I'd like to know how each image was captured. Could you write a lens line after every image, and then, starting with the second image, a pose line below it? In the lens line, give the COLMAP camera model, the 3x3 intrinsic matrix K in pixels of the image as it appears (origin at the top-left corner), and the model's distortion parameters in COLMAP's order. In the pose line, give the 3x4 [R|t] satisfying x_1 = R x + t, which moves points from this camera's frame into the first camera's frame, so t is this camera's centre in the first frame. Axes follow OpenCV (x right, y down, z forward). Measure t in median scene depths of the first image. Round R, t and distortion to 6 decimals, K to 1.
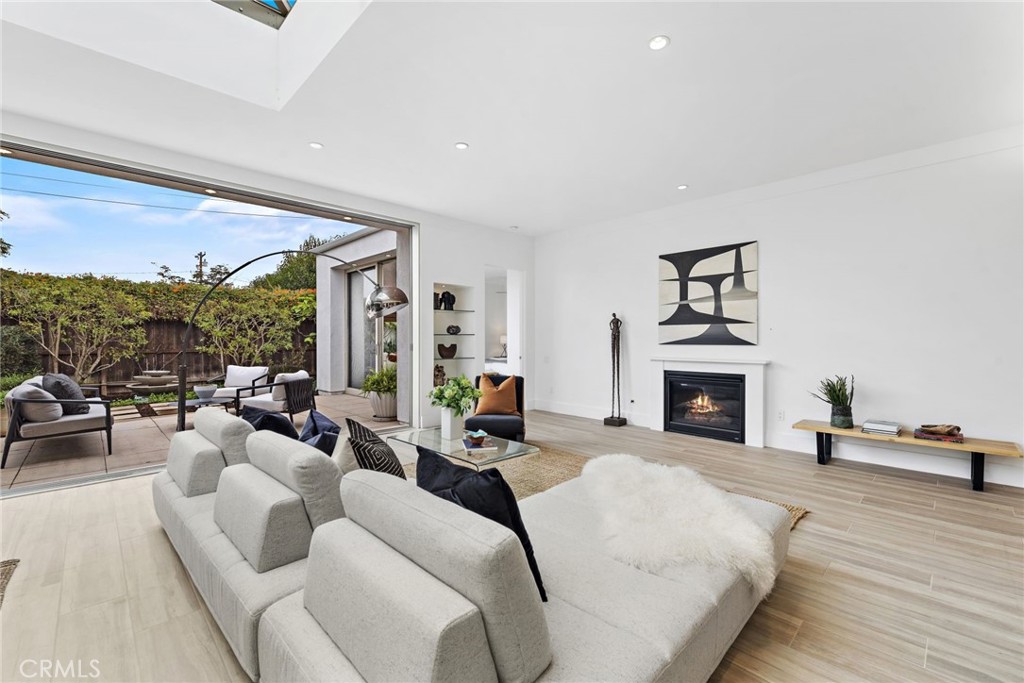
lens RADIAL K [[443.8, 0, 512.0], [0, 443.8, 341.5], [0, 0, 1]] dist [-0.000294, -0.000159]
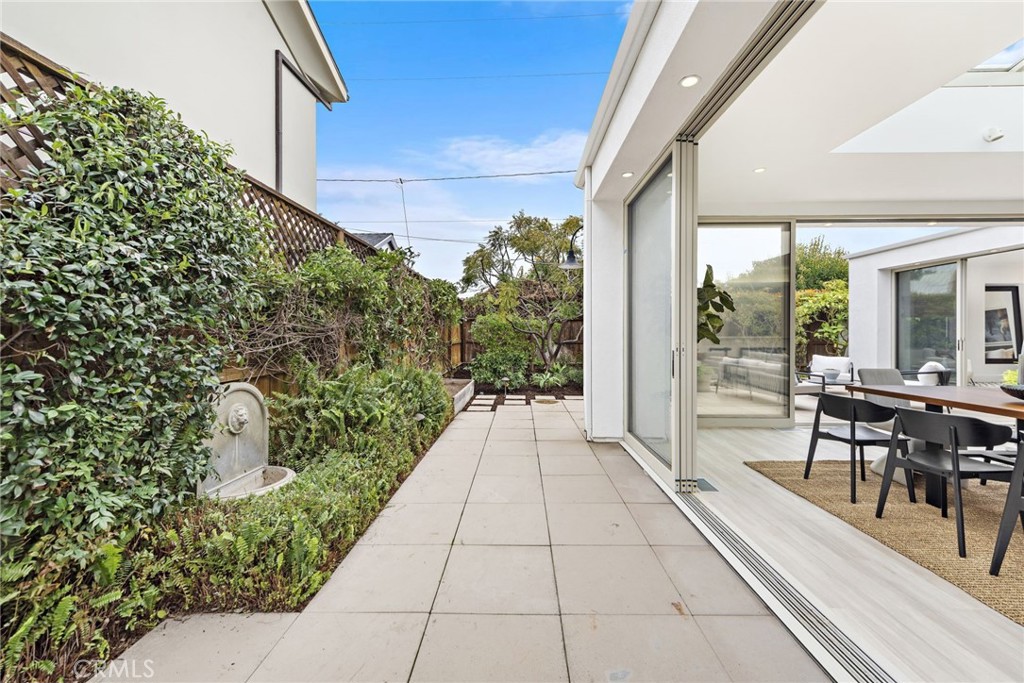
lens RADIAL K [[405.6, 0, 512.0], [0, 405.6, 341.5], [0, 0, 1]] dist [0.001421, 0.000096]
pose [[0.685228, 0.006699, -0.728298, -0.498558], [0.000201, 0.999956, 0.009387, 0.001752], [0.728329, -0.006578, 0.685196, -0.574838]]
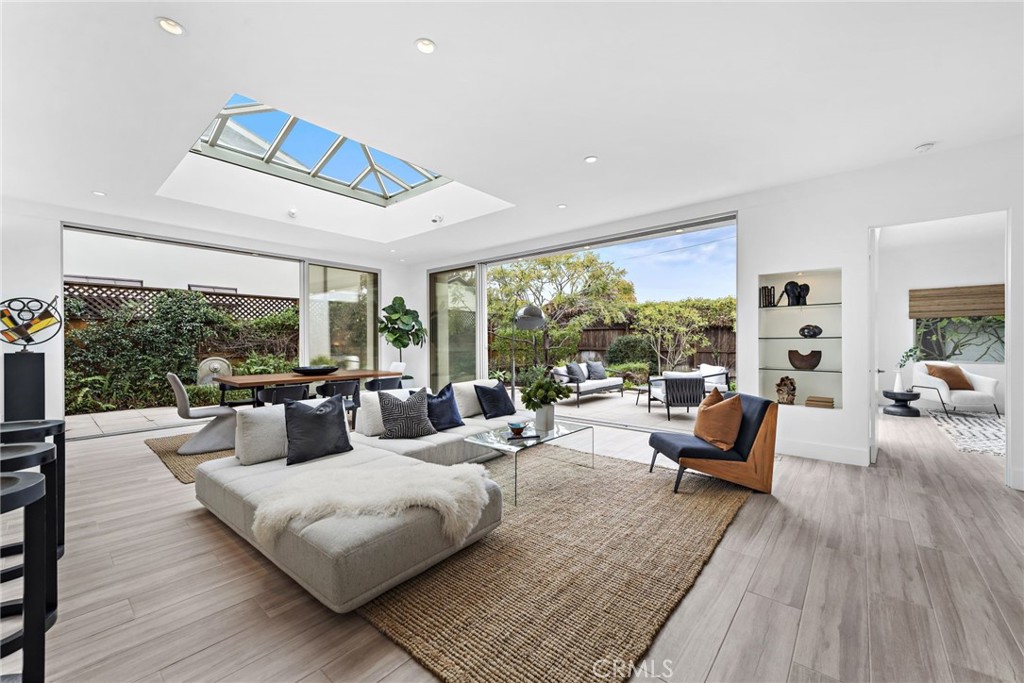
lens RADIAL K [[405.6, 0, 512.0], [0, 405.6, 341.5], [0, 0, 1]] dist [0.001421, 0.000096]
pose [[0.063879, 0.000061, -0.997958, 0.510930], [-0.002324, 0.999997, -0.000088, -0.008308], [0.997955, 0.002325, 0.063879, 0.466730]]
